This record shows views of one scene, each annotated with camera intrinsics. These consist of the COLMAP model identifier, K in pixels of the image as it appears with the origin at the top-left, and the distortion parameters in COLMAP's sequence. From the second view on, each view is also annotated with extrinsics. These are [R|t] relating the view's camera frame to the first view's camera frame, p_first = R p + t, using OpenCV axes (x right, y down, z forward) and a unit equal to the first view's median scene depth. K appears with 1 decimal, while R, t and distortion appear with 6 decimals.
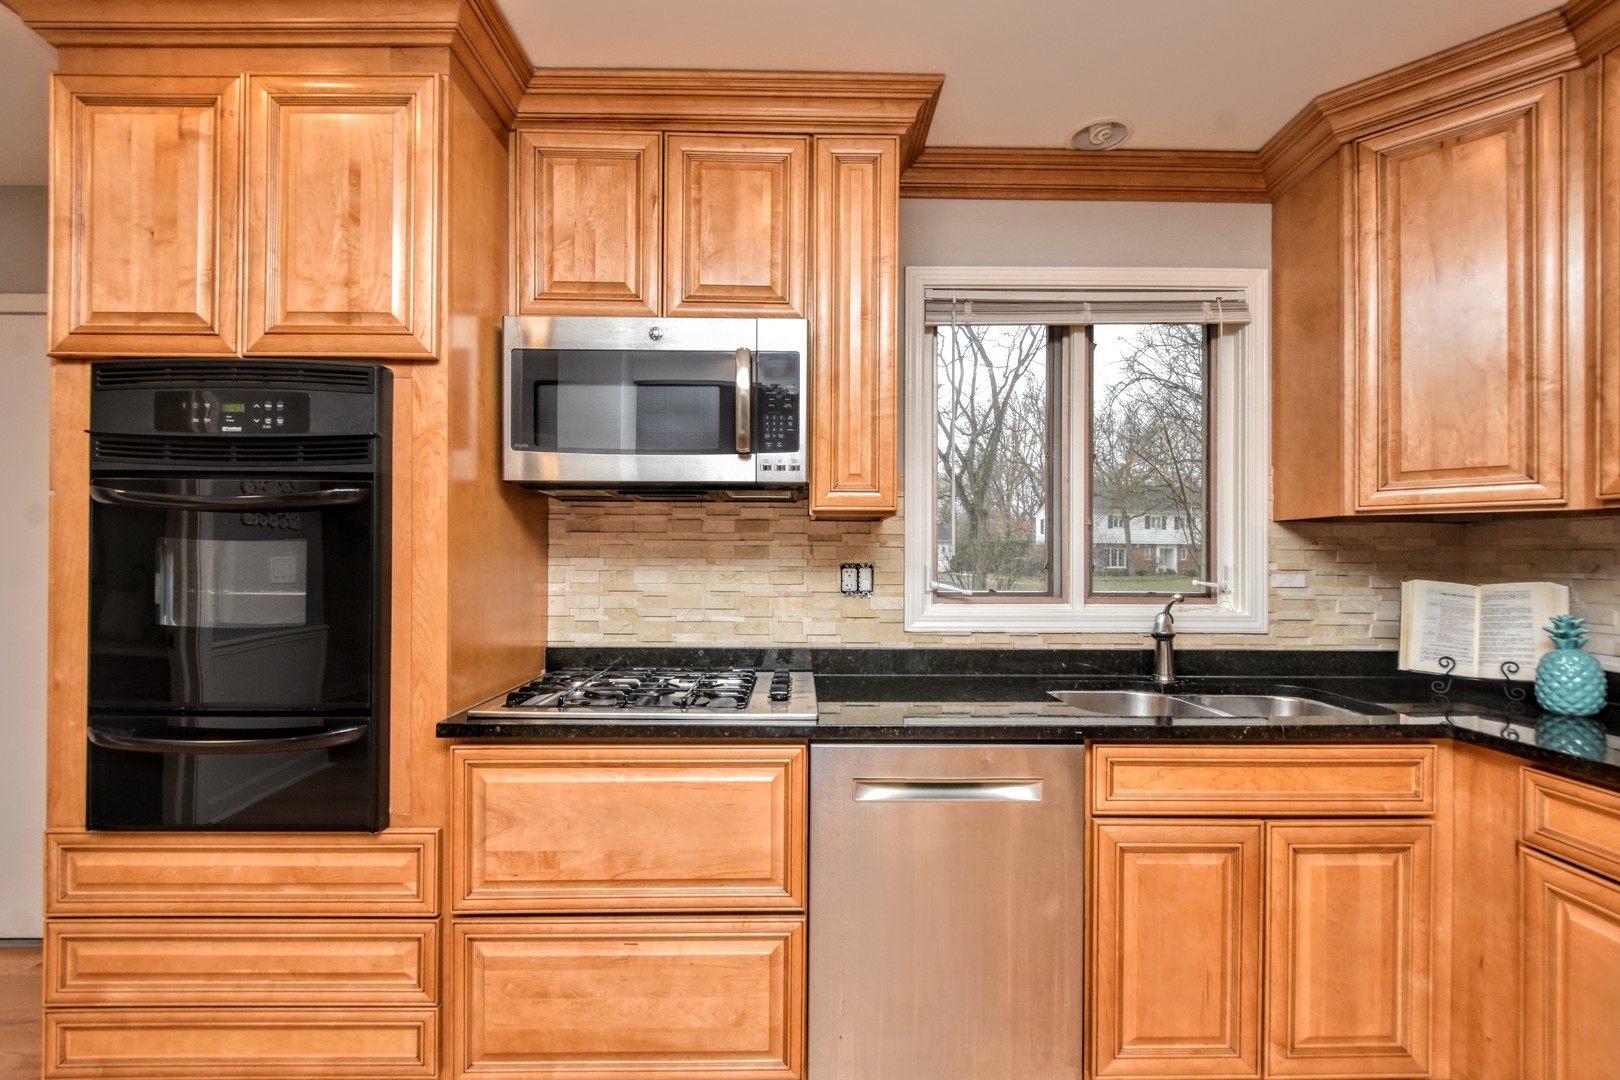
lens RADIAL K [[709.8, 0, 810.6], [0, 709.8, 556.4], [0, 0, 1]] dist [0.001619, -0.001479]
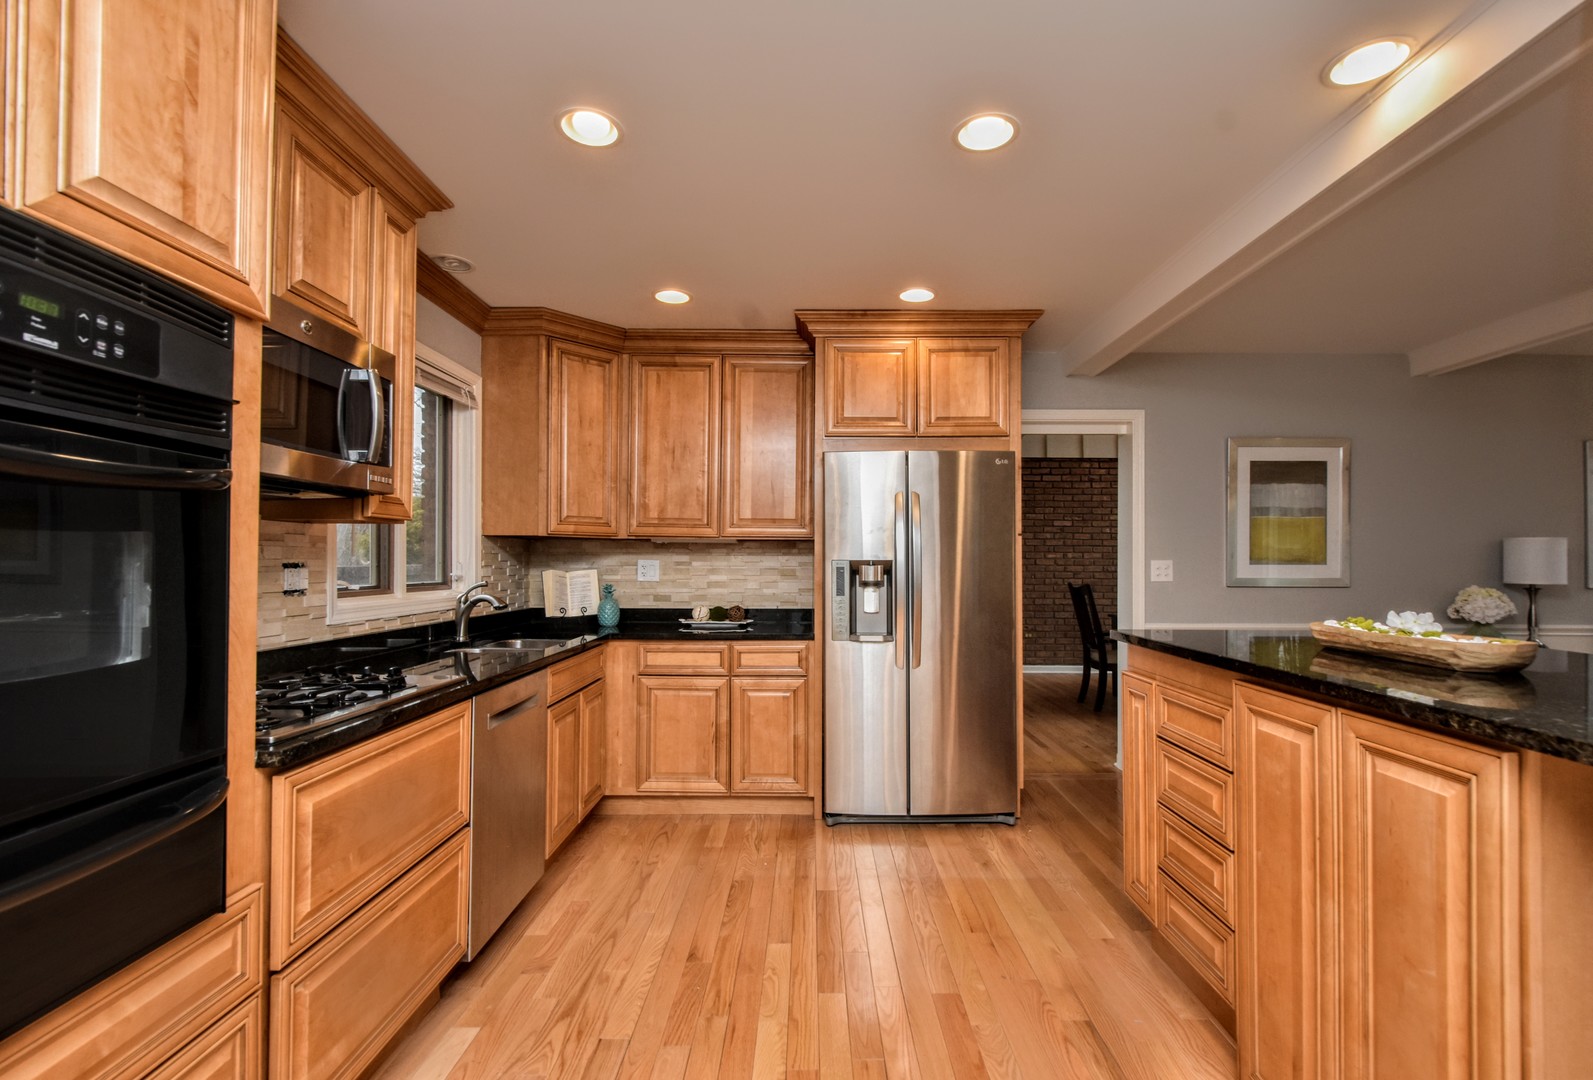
lens RADIAL K [[731.8, 0, 796.5], [0, 731.8, 540.0], [0, 0, 1]] dist [-0.000271, -0.000035]
pose [[0.021596, 0.024668, 0.999462, -1.225567], [-0.009966, 0.999651, -0.024457, -0.005945], [-0.999717, -0.009432, 0.021835, 0.316177]]
